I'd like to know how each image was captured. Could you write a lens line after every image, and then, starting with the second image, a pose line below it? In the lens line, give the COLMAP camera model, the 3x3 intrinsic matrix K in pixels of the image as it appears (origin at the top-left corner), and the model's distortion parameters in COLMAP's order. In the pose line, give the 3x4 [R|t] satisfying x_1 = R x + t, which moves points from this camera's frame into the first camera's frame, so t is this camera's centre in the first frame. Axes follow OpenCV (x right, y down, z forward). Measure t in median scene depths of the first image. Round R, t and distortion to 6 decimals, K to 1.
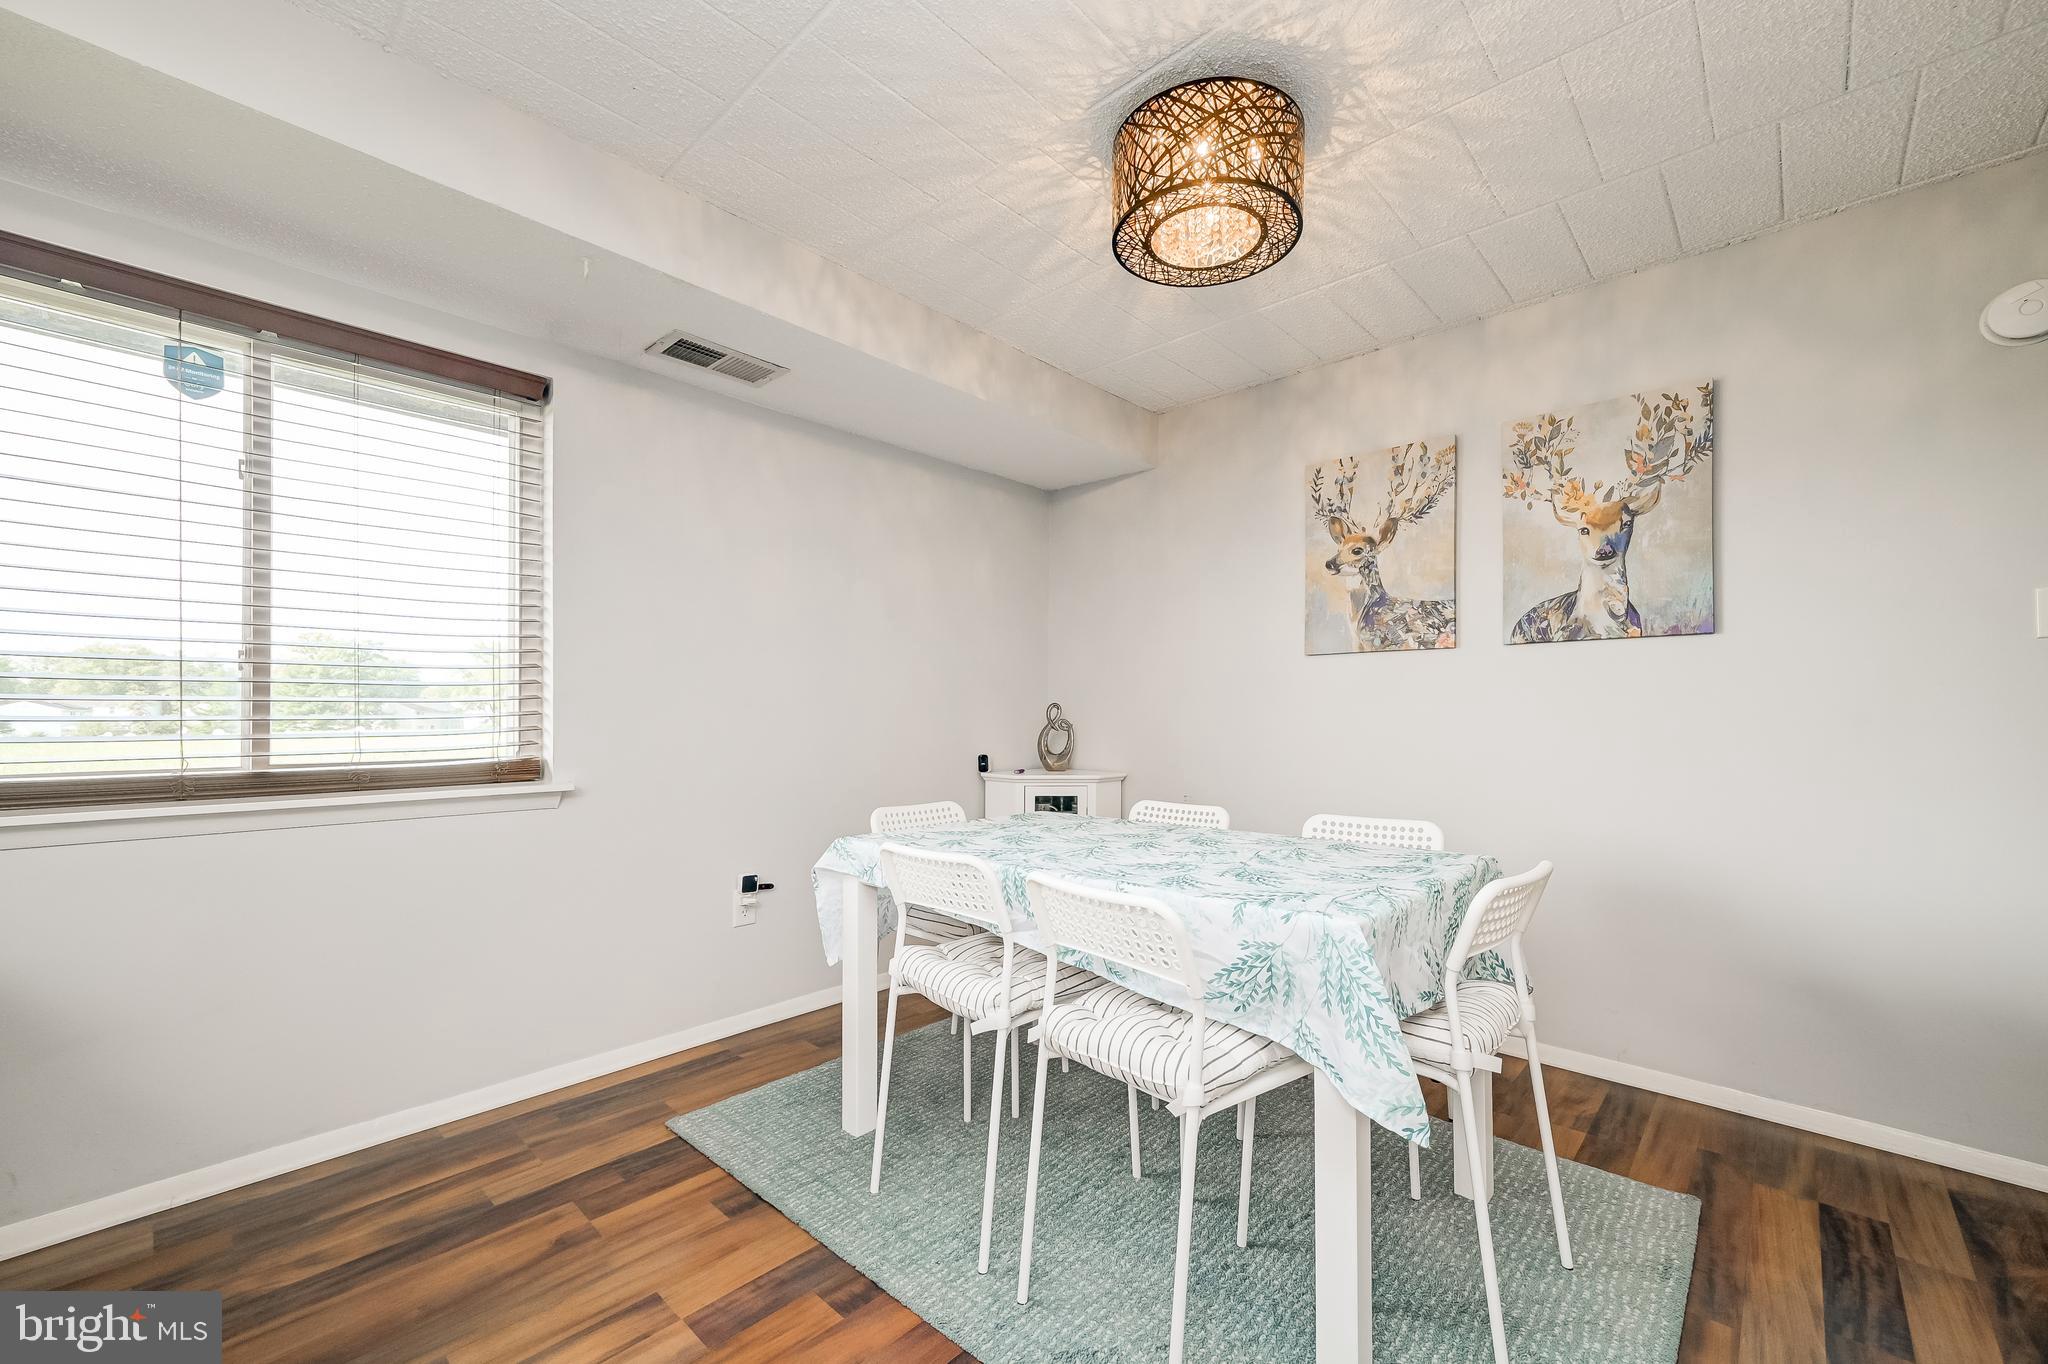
lens RADIAL K [[827.5, 0, 986.9], [0, 827.5, 711.4], [0, 0, 1]] dist [-0.005383, -0.000325]
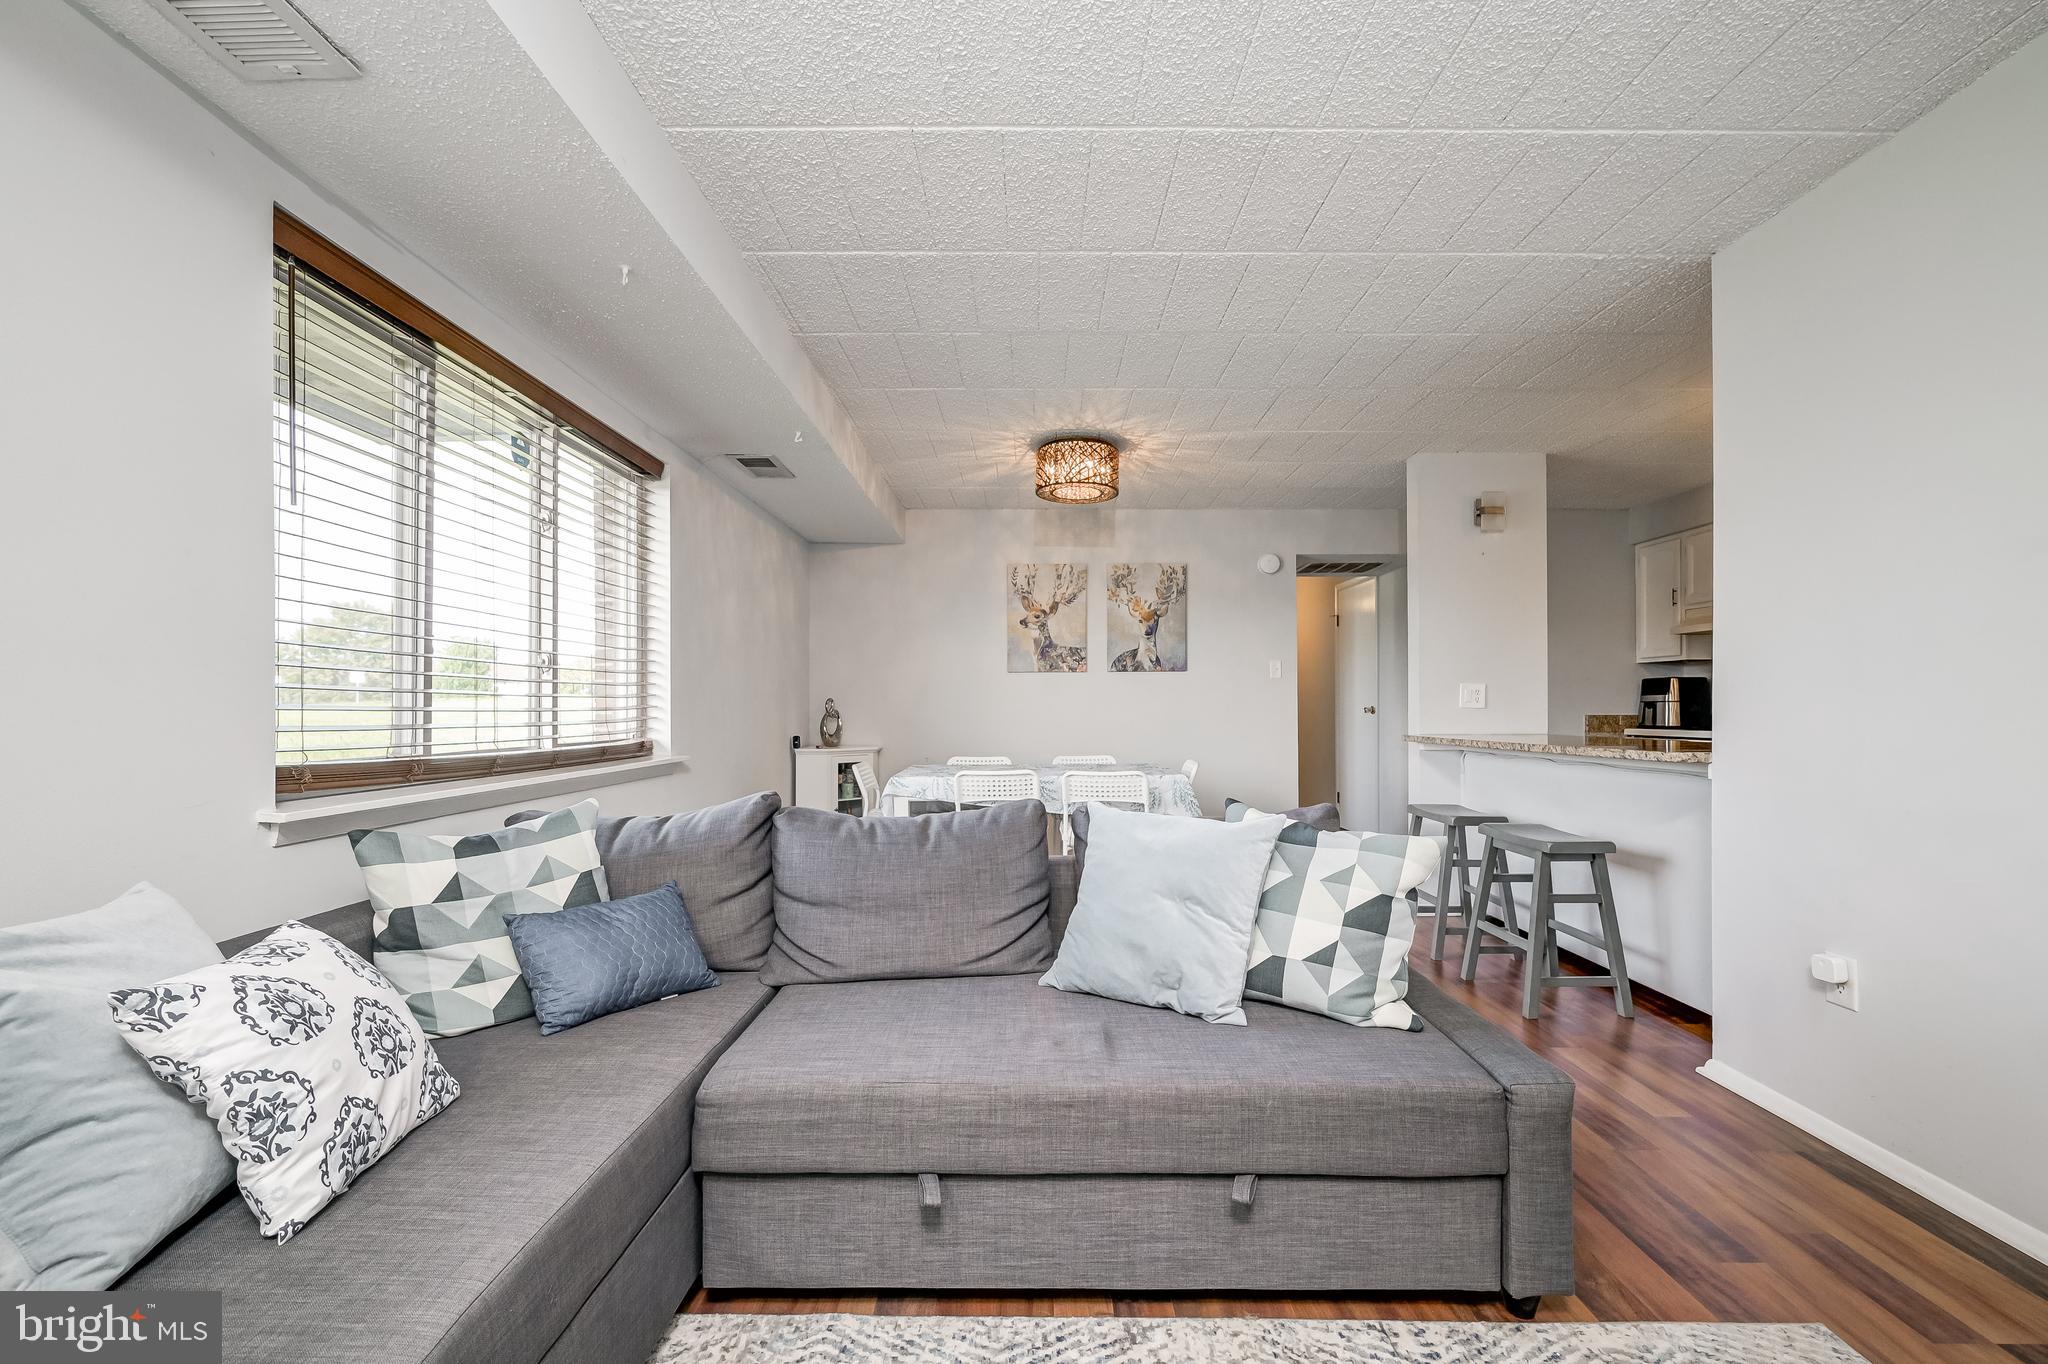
lens RADIAL K [[827.5, 0, 1036.5], [0, 827.5, 698.5], [0, 0, 1]] dist [-0.005383, -0.000325]
pose [[0.725119, 0.002309, 0.688620, -0.925675], [0.001767, 0.999985, -0.005213, -0.003046], [-0.688622, 0.004997, 0.725104, -0.374180]]
